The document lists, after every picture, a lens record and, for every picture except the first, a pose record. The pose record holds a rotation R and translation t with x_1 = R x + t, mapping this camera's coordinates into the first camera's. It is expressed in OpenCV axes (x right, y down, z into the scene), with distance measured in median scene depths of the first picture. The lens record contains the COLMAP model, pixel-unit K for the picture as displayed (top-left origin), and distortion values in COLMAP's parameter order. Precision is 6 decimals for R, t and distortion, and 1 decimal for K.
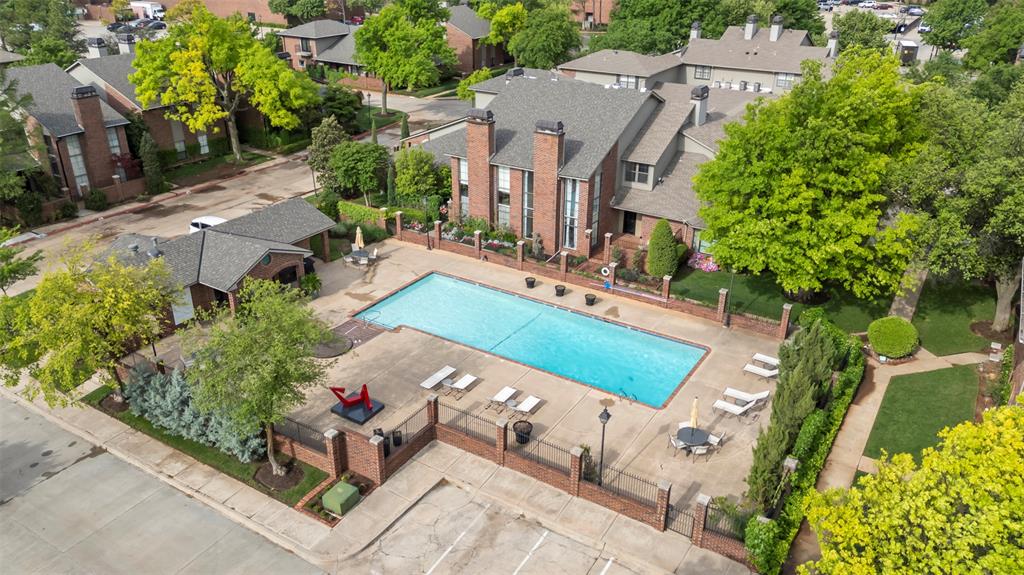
lens RADIAL K [[750.2, 0, 512.0], [0, 750.2, 287.5], [0, 0, 1]] dist [0.137947, -0.229212]
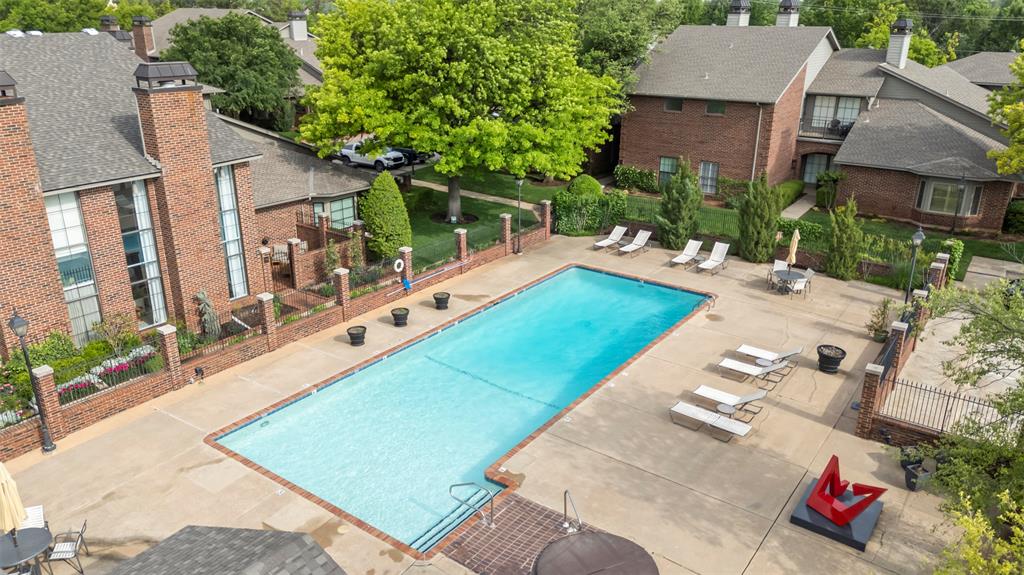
lens RADIAL K [[750.2, 0, 512.0], [0, 750.2, 287.5], [0, 0, 1]] dist [0.137947, -0.229212]
pose [[0.065445, -0.346338, 0.935824, -0.434367], [0.424424, 0.858435, 0.288016, -0.135764], [-0.903096, 0.378337, 0.203174, 0.714647]]
